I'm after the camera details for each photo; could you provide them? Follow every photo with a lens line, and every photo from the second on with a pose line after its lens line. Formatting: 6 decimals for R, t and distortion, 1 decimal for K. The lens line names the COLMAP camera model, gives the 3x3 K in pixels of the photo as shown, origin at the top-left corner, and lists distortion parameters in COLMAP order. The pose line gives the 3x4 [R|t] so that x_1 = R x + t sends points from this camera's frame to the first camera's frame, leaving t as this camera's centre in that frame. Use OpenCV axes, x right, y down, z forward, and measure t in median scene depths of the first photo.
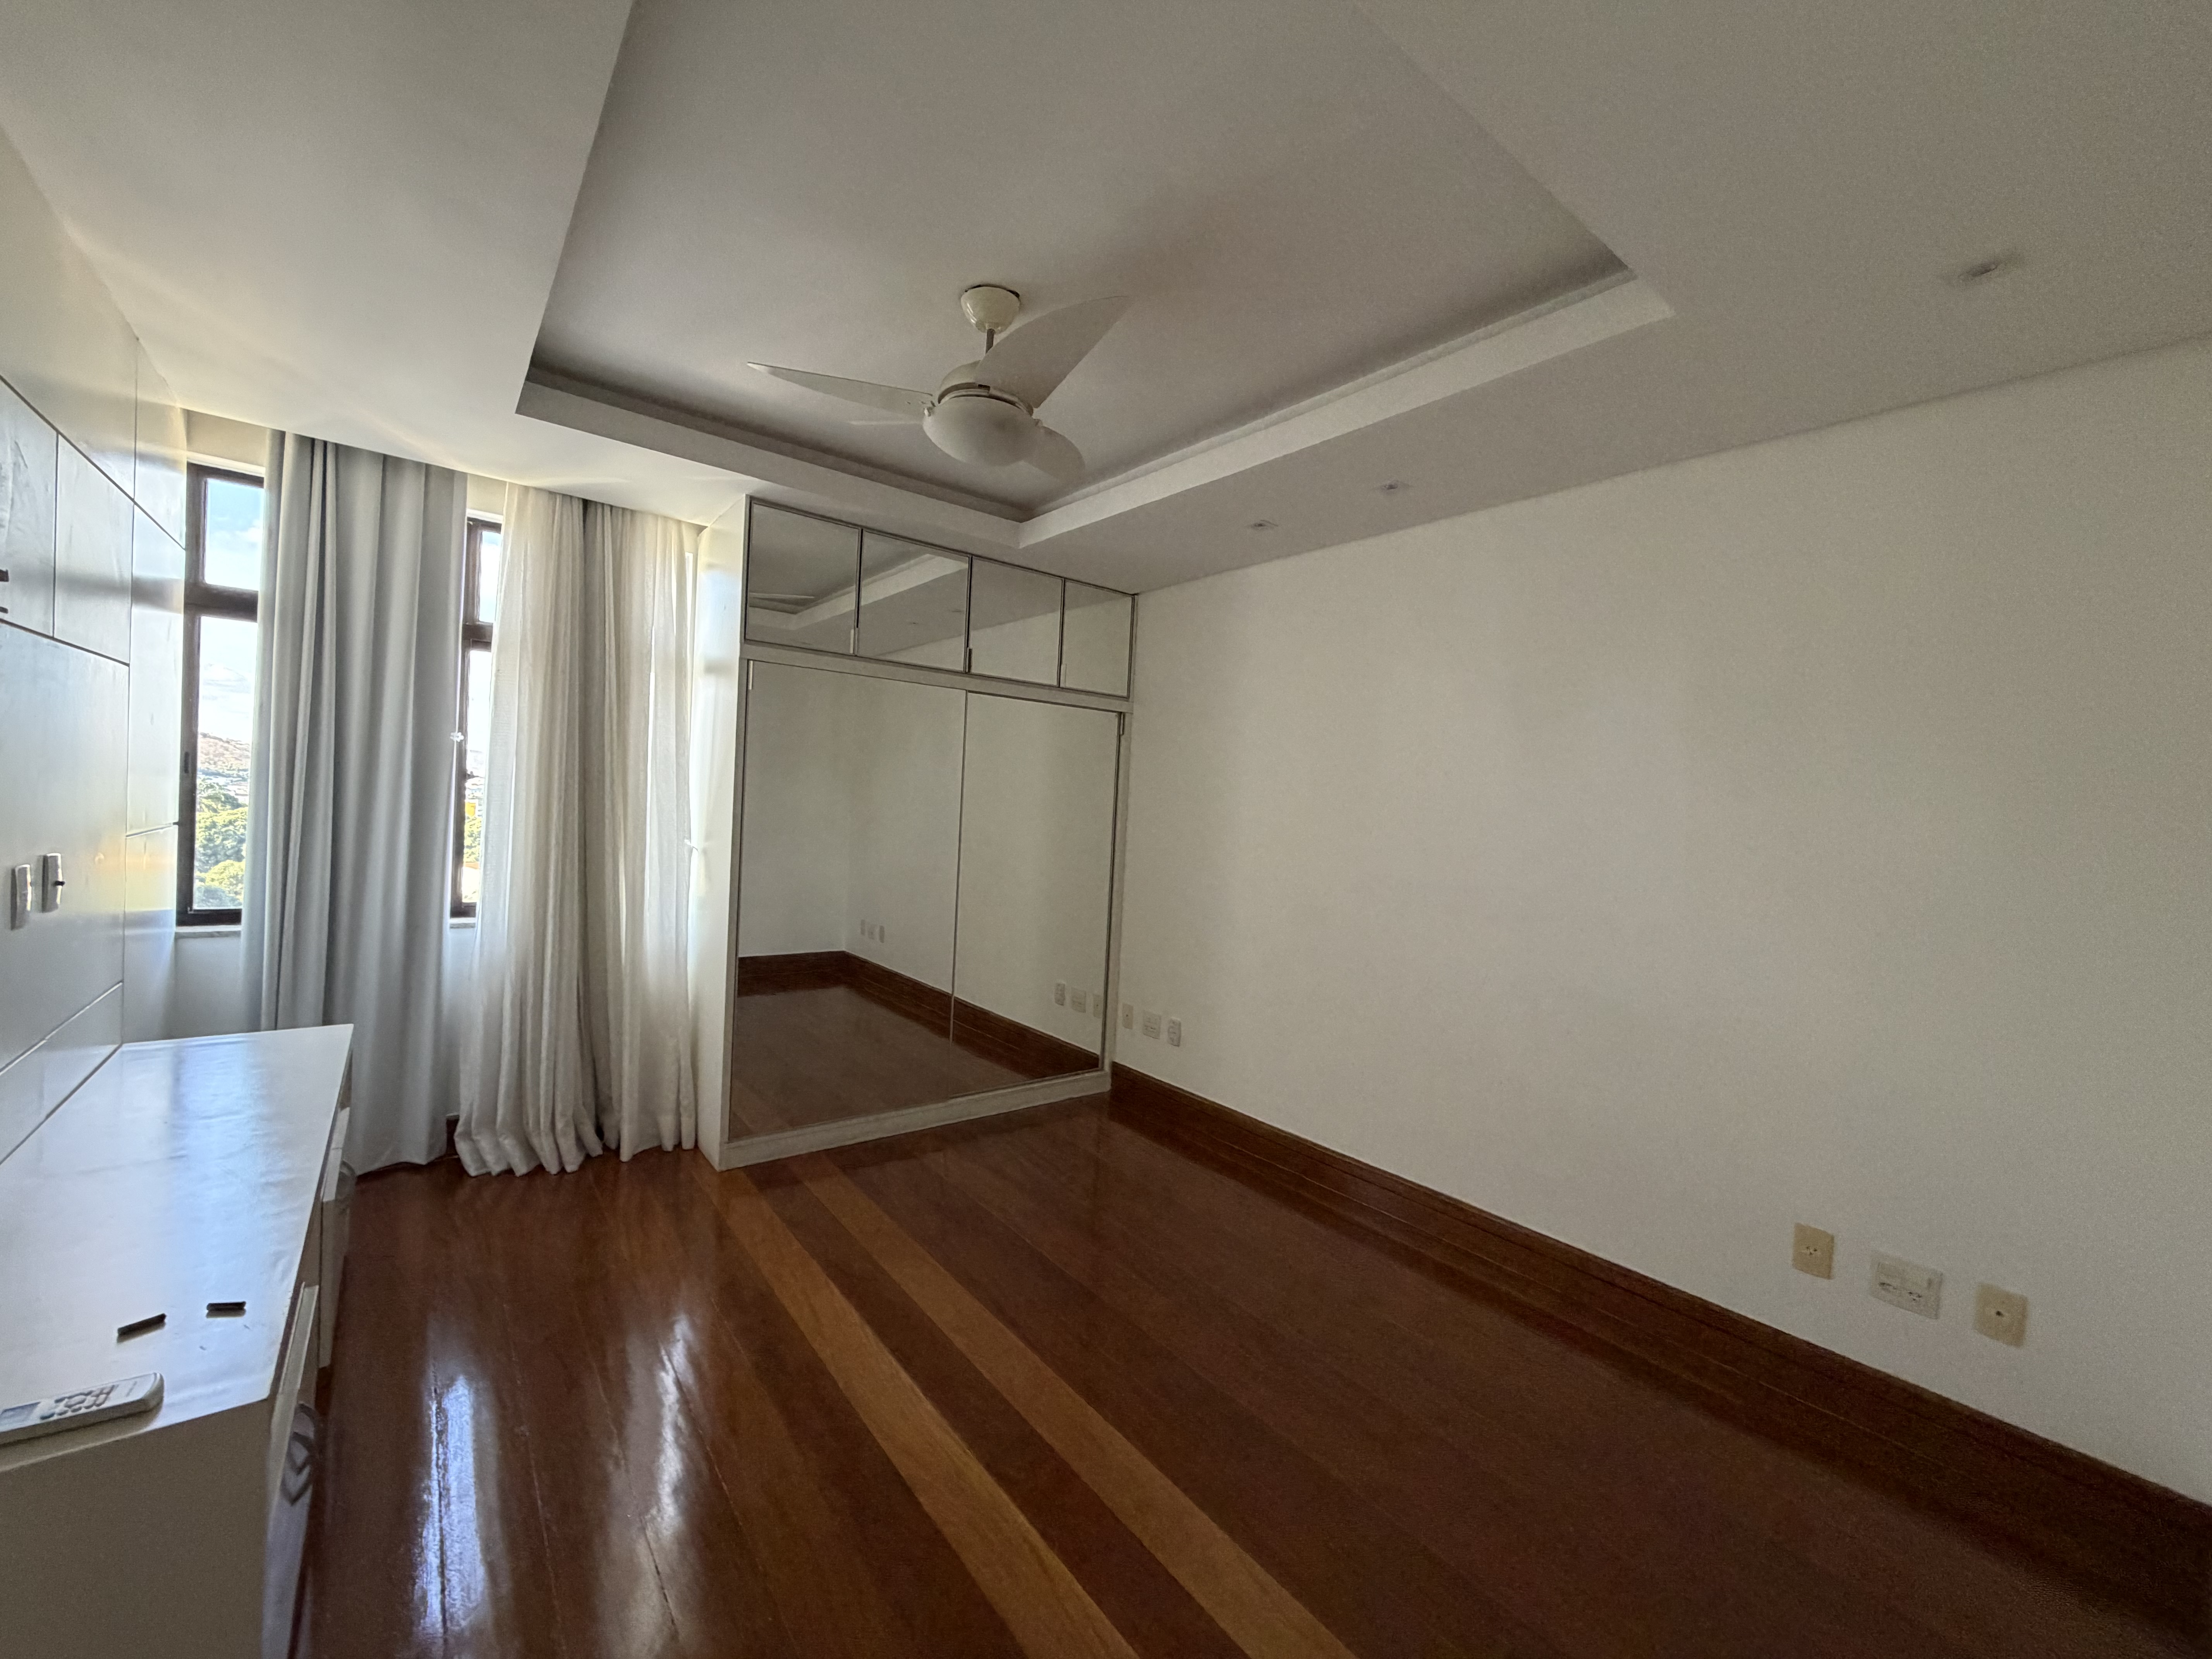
lens RADIAL K [[883.0, 0, 1105.4], [0, 883.0, 823.6], [0, 0, 1]] dist [0.007179, -0.000182]
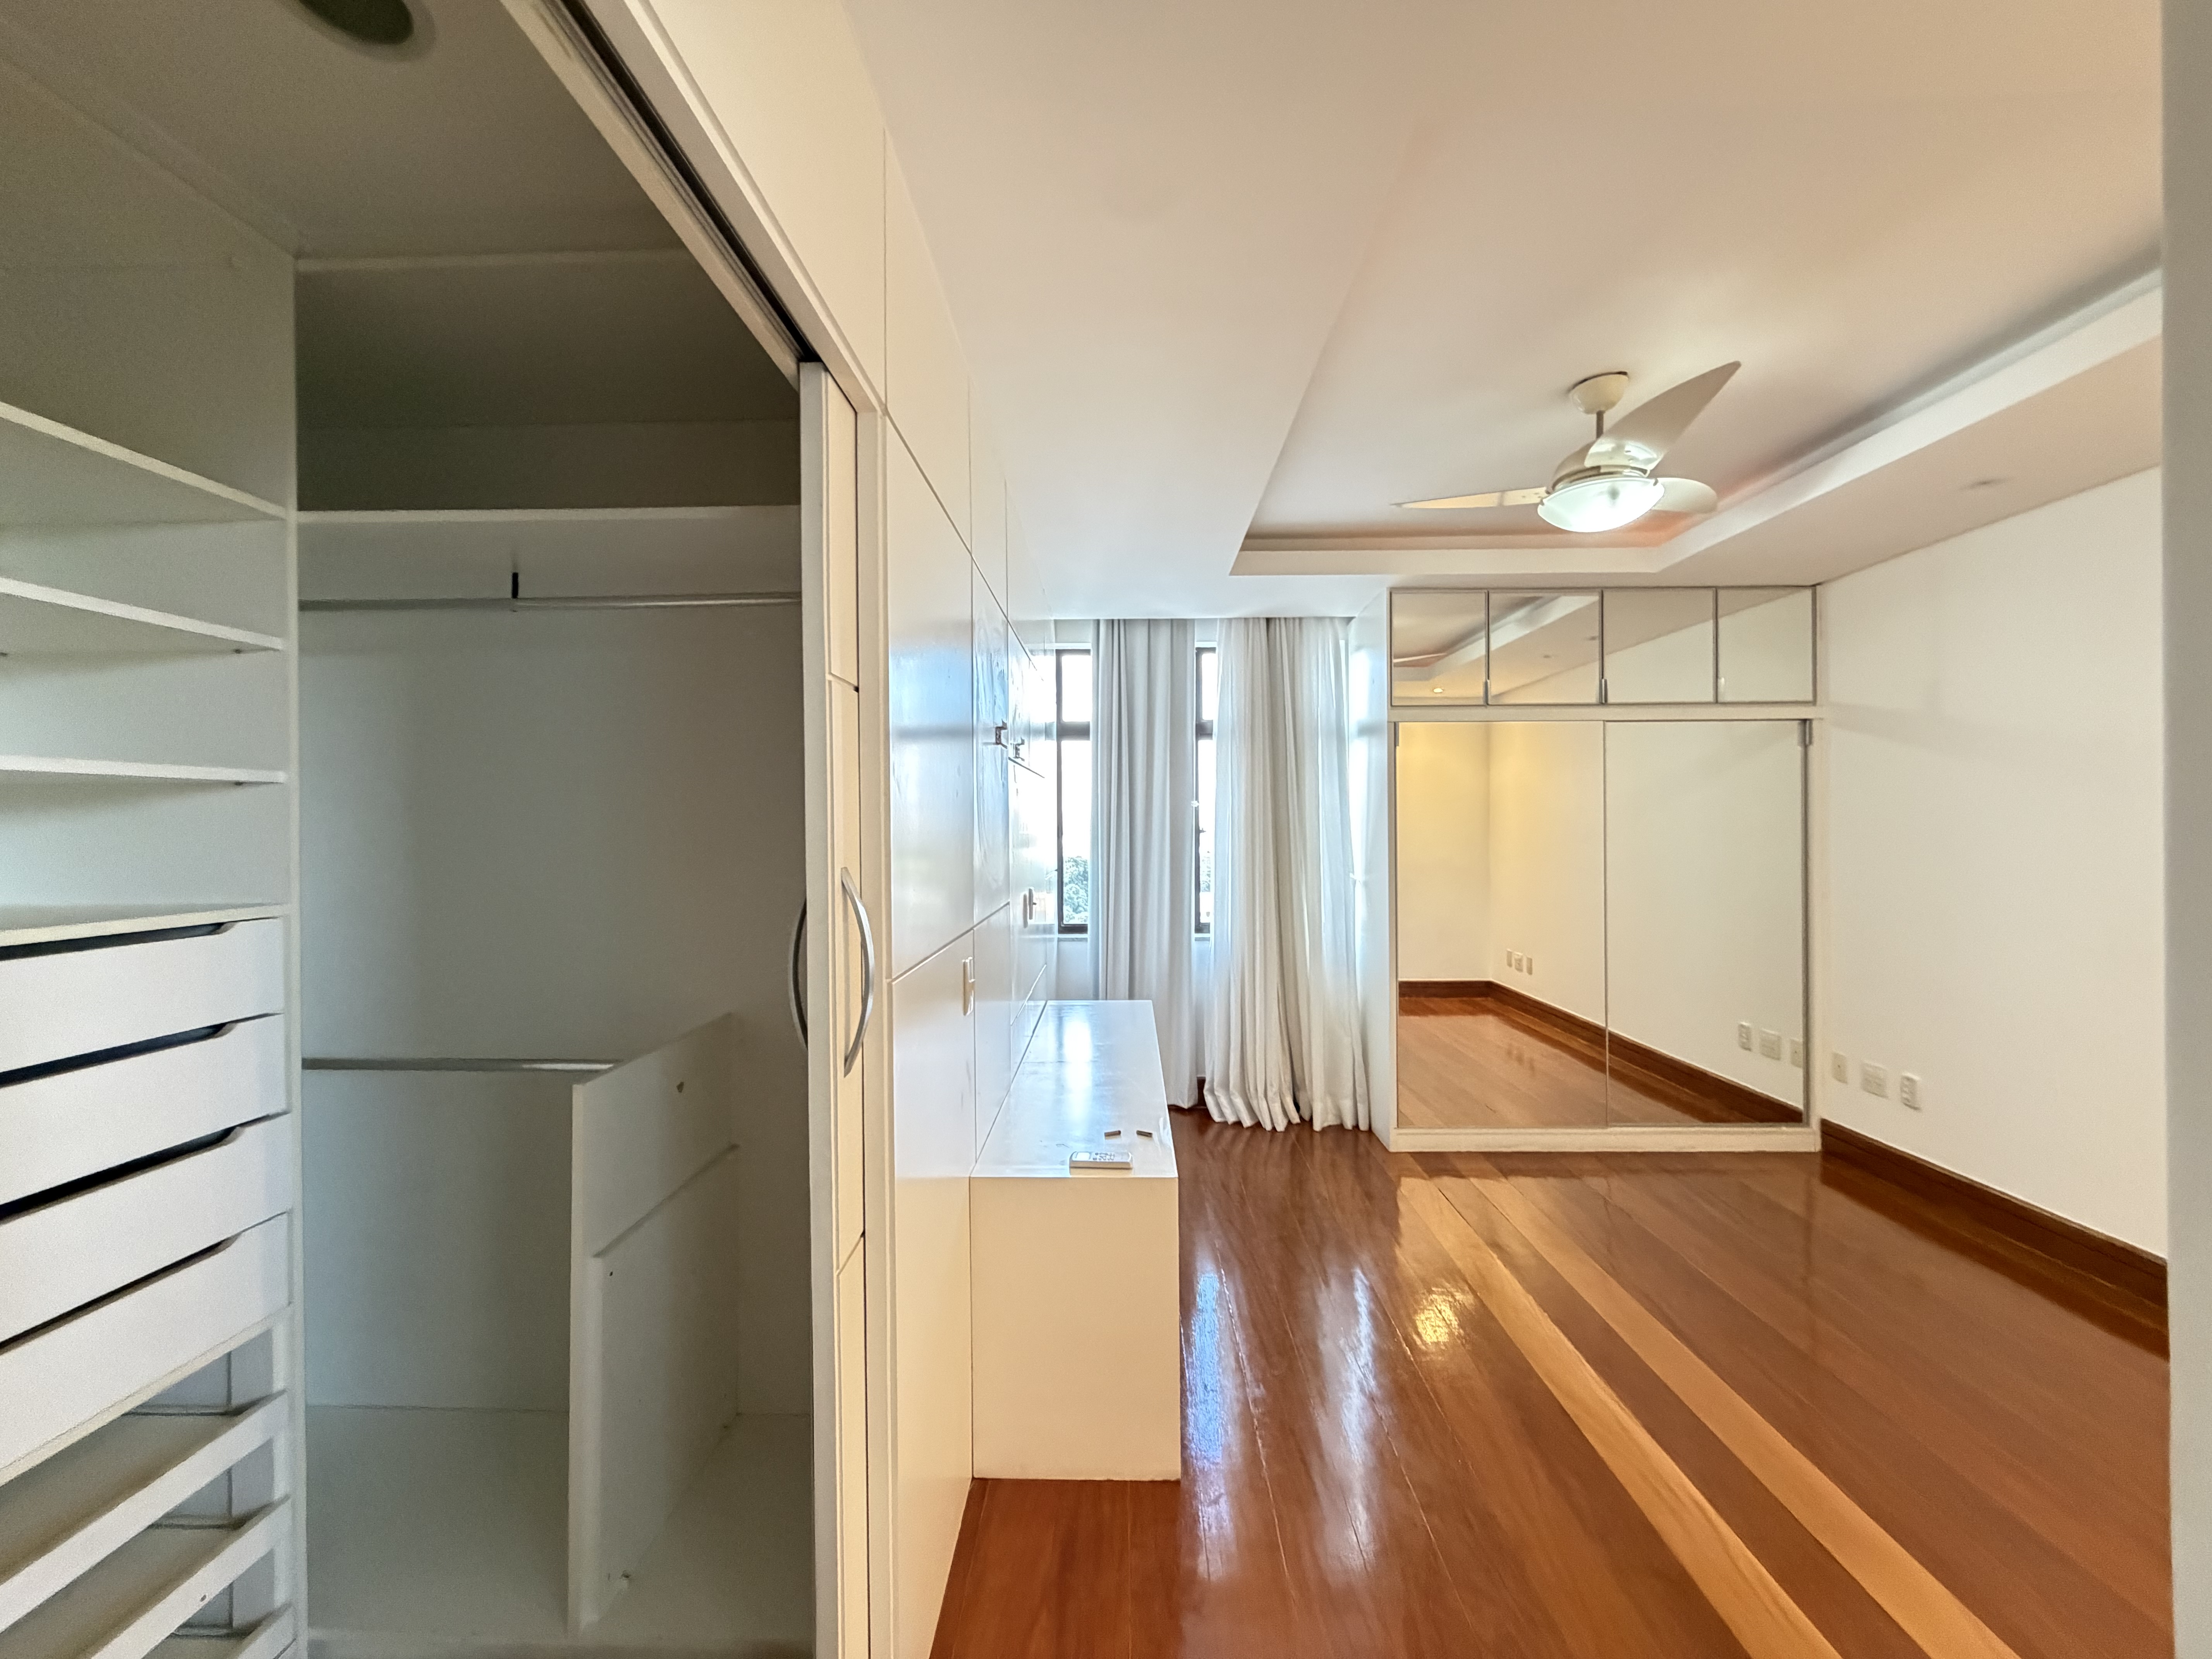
lens RADIAL K [[883.0, 0, 1106.2], [0, 883.0, 831.0], [0, 0, 1]] dist [0.007179, -0.000182]
pose [[0.769933, -0.053749, -0.635857, 0.046290], [0.032659, 0.998460, -0.044854, 0.003147], [0.637288, 0.013768, 0.770503, -0.159471]]
